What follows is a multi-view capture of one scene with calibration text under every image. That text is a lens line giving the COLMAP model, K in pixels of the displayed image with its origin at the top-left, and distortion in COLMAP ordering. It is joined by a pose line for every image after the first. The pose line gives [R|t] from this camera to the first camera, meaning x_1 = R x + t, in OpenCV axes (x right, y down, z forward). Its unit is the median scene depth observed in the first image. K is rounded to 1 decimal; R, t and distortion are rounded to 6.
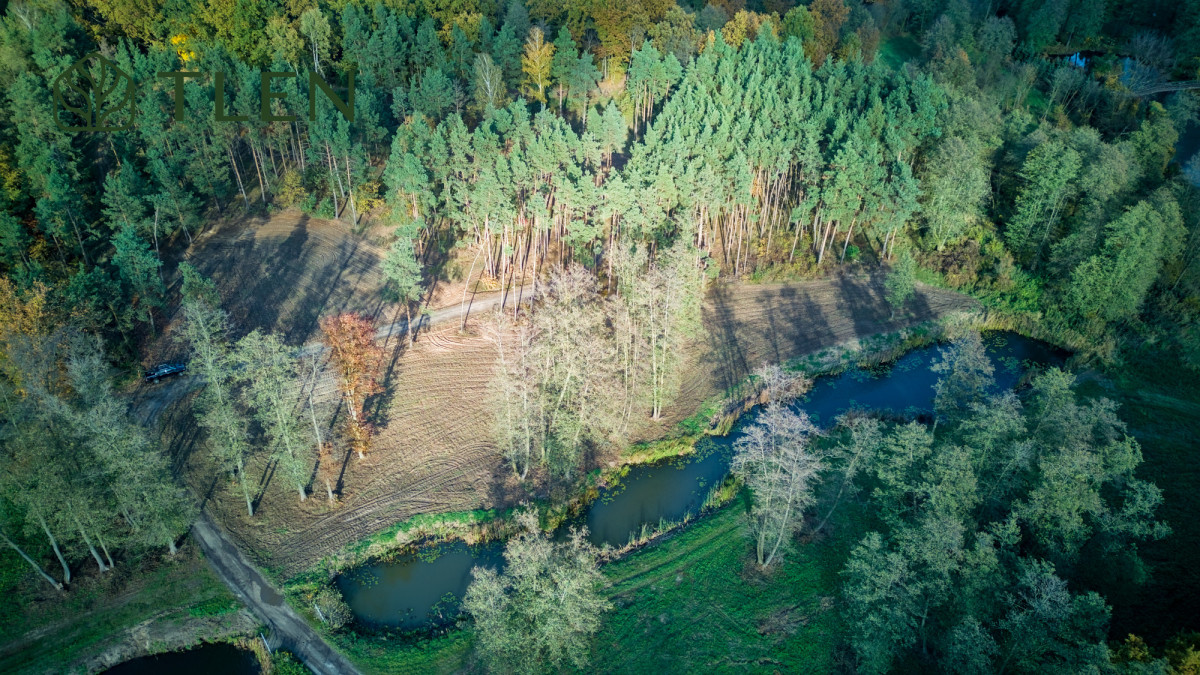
lens RADIAL K [[842.6, 0, 605.4], [0, 842.6, 337.0], [0, 0, 1]] dist [0.005003, -0.007356]
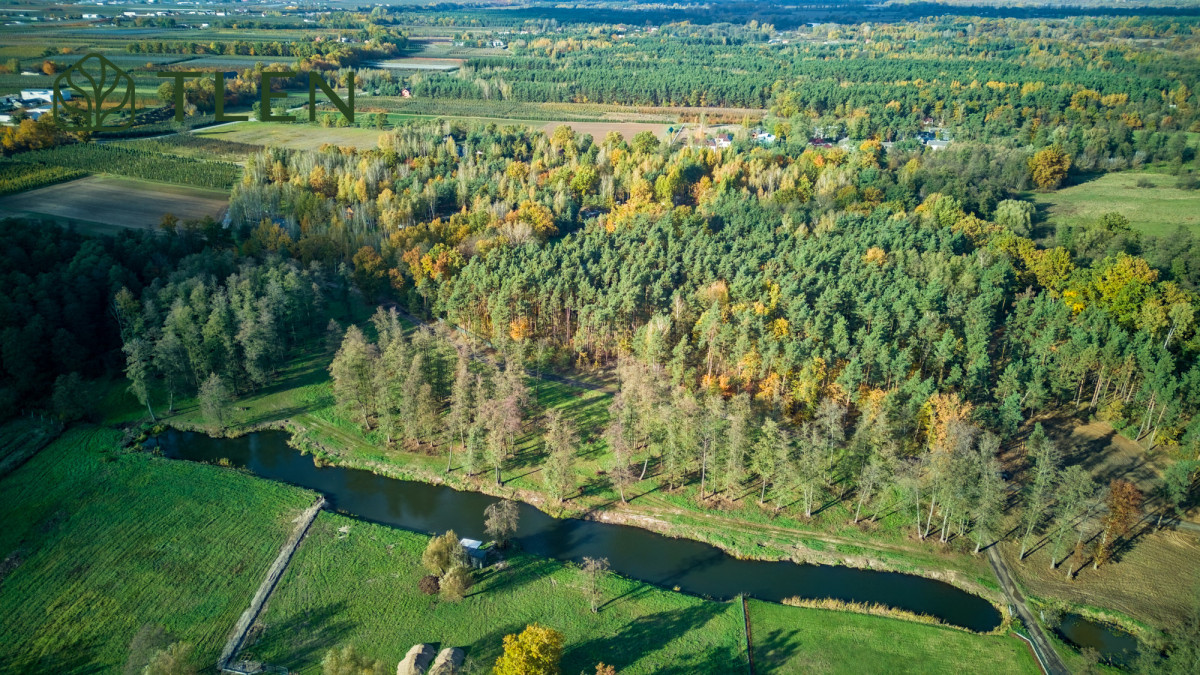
lens RADIAL K [[842.6, 0, 600.8], [0, 842.6, 346.0], [0, 0, 1]] dist [0.005003, -0.007356]
pose [[0.591469, 0.297368, -0.749491, 0.169385], [-0.465395, 0.884956, -0.016157, 0.167092], [0.658462, 0.358365, 0.661818, -0.609921]]
